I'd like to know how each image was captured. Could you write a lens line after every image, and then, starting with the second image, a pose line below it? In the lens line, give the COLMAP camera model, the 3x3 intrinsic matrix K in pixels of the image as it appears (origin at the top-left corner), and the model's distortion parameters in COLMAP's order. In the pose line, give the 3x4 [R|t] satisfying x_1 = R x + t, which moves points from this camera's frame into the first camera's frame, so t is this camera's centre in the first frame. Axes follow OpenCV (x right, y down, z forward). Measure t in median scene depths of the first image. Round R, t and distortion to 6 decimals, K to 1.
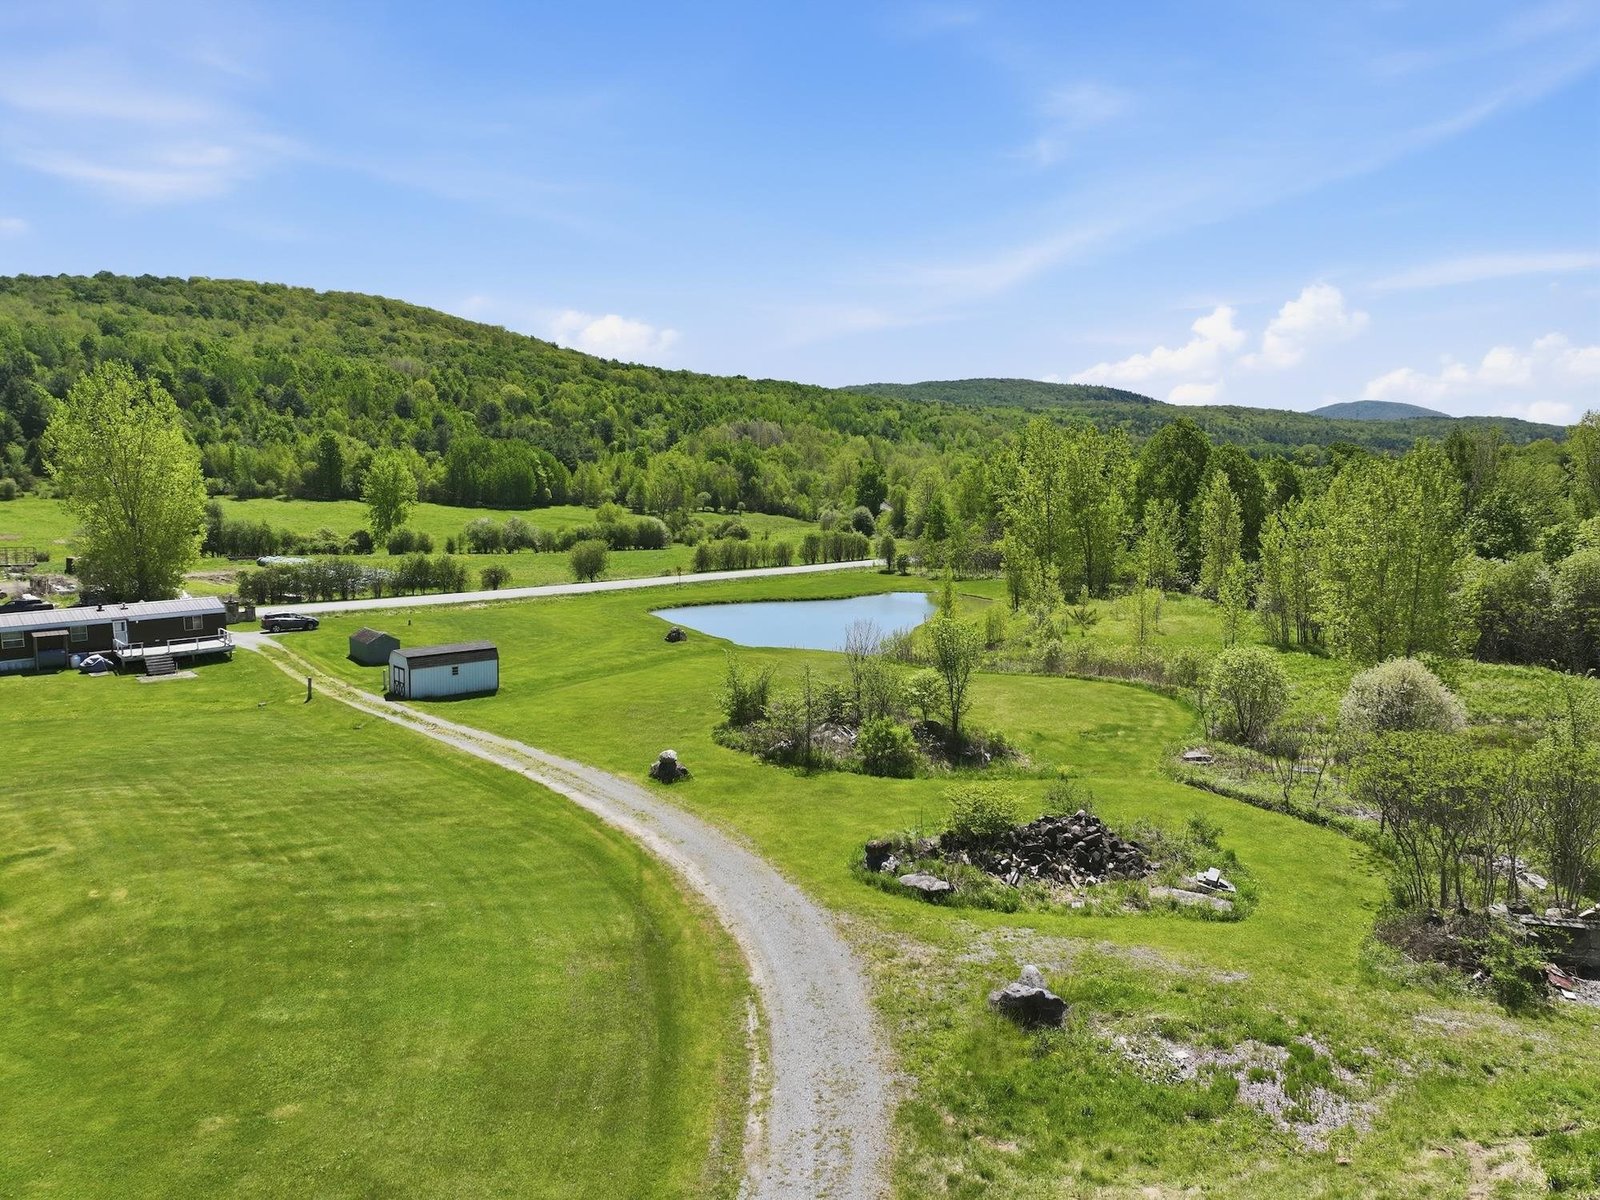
lens RADIAL K [[1123.8, 0, 803.4], [0, 1123.8, 594.3], [0, 0, 1]] dist [0.003385, 0.005973]
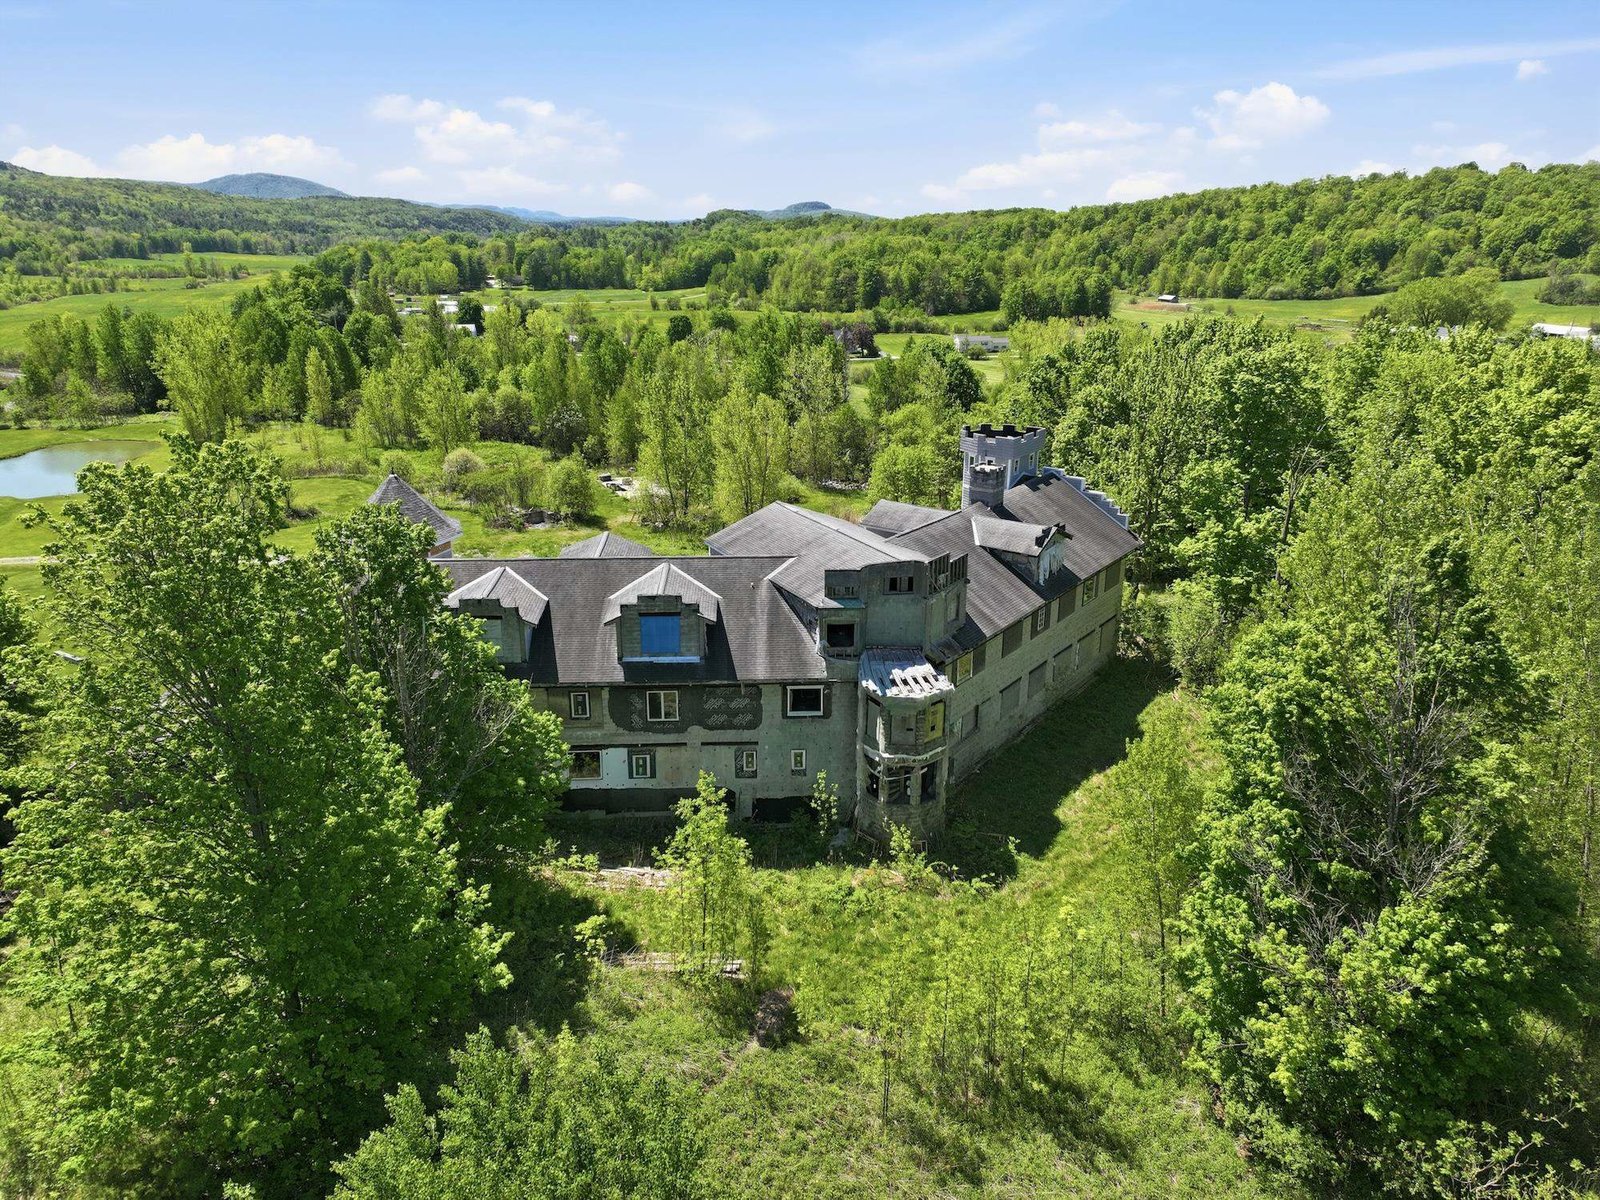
lens RADIAL K [[1123.8, 0, 803.4], [0, 1123.8, 594.3], [0, 0, 1]] dist [0.003385, 0.005973]
pose [[0.631791, -0.244828, 0.735459, -0.712048], [0.099837, 0.966608, 0.236012, -0.109661], [-0.768683, -0.075684, 0.635137, -0.962066]]
